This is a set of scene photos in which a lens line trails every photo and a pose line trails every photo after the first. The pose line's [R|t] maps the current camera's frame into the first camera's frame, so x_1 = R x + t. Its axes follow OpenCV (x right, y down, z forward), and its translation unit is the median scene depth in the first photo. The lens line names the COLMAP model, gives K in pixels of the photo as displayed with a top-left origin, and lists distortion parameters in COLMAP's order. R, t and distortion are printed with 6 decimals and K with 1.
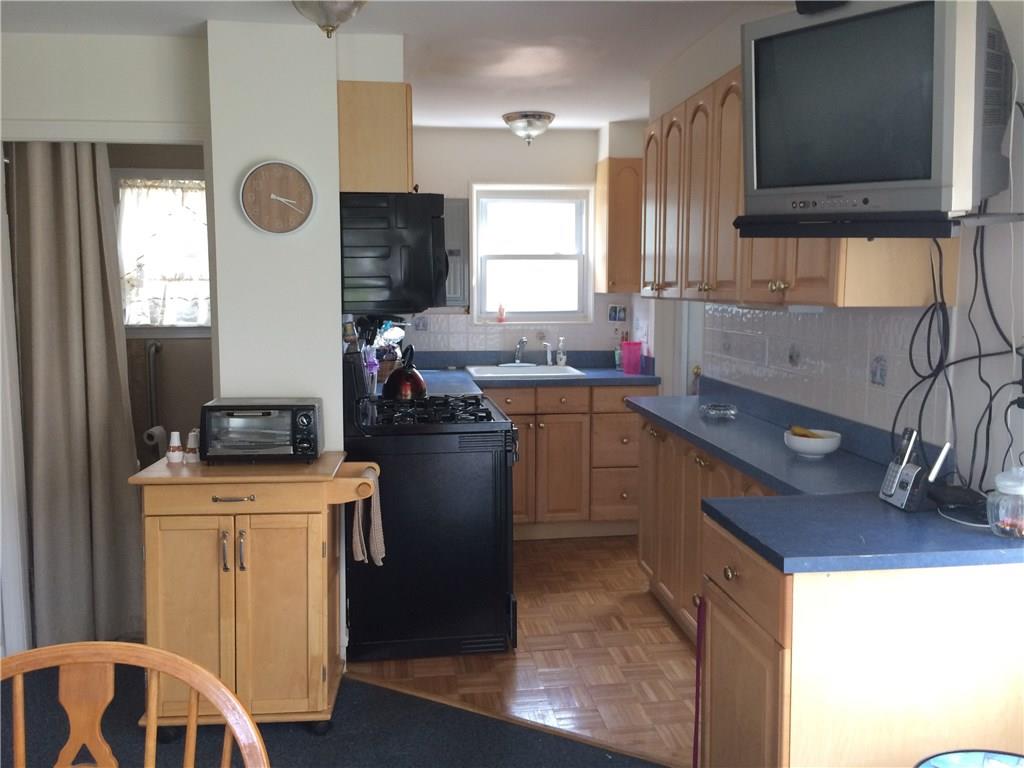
lens RADIAL K [[873.4, 0, 509.6], [0, 873.4, 385.2], [0, 0, 1]] dist [0.061347, -0.063424]
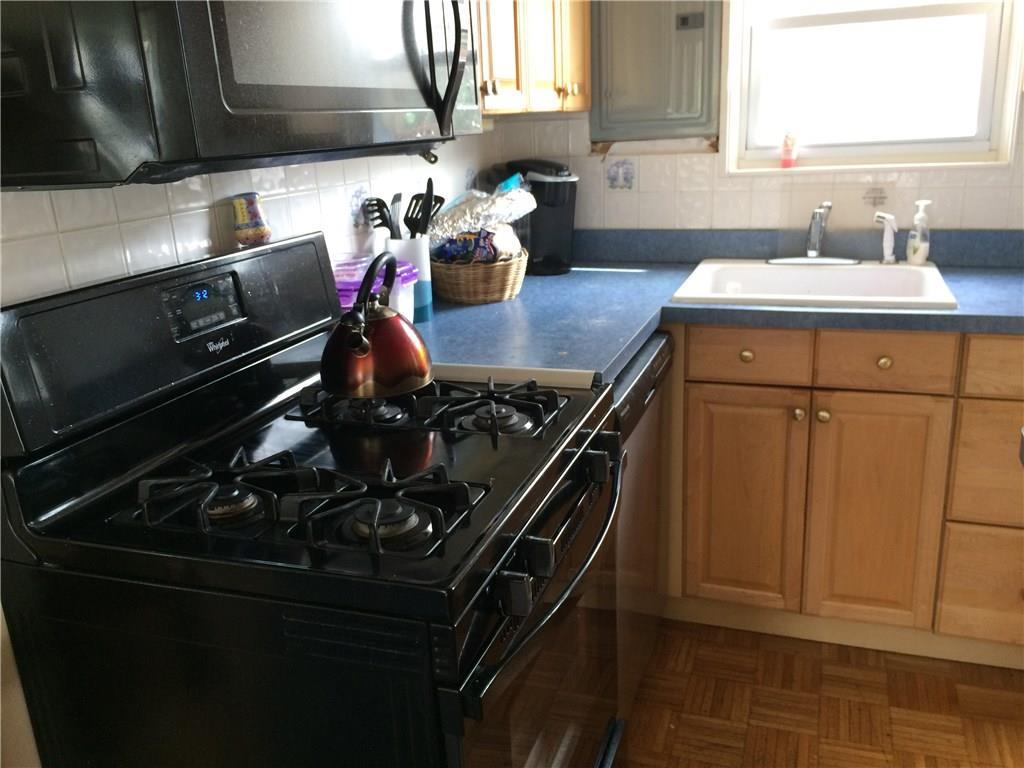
lens RADIAL K [[873.4, 0, 509.6], [0, 873.4, 385.2], [0, 0, 1]] dist [0.061347, -0.063424]
pose [[0.890841, 0.093696, -0.444549, 0.136153], [-0.009715, 0.982208, 0.187547, -0.074541], [0.454212, -0.162756, 0.875901, 0.824160]]
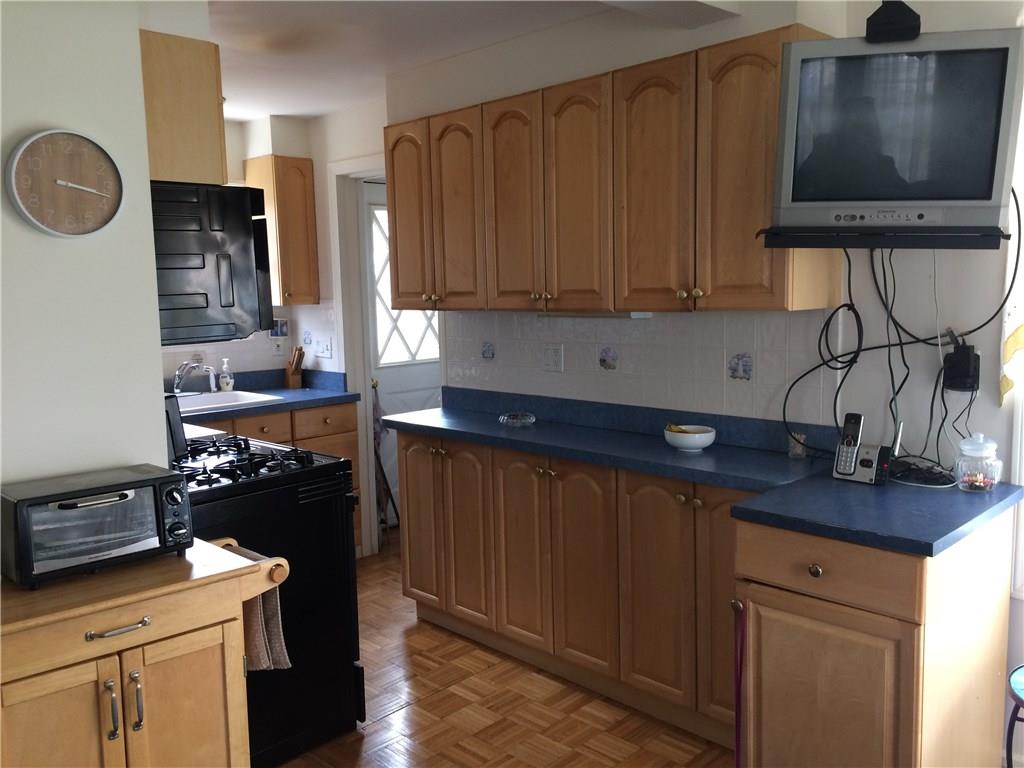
lens RADIAL K [[870.2, 0, 512.0], [0, 870.2, 384.0], [0, 0, 1]] dist [0.019630, 0.004041]
pose [[0.796955, -0.088140, 0.597573, -0.389066], [0.092930, 0.995410, 0.022883, -0.038338], [-0.596847, 0.037295, 0.801488, 0.233880]]
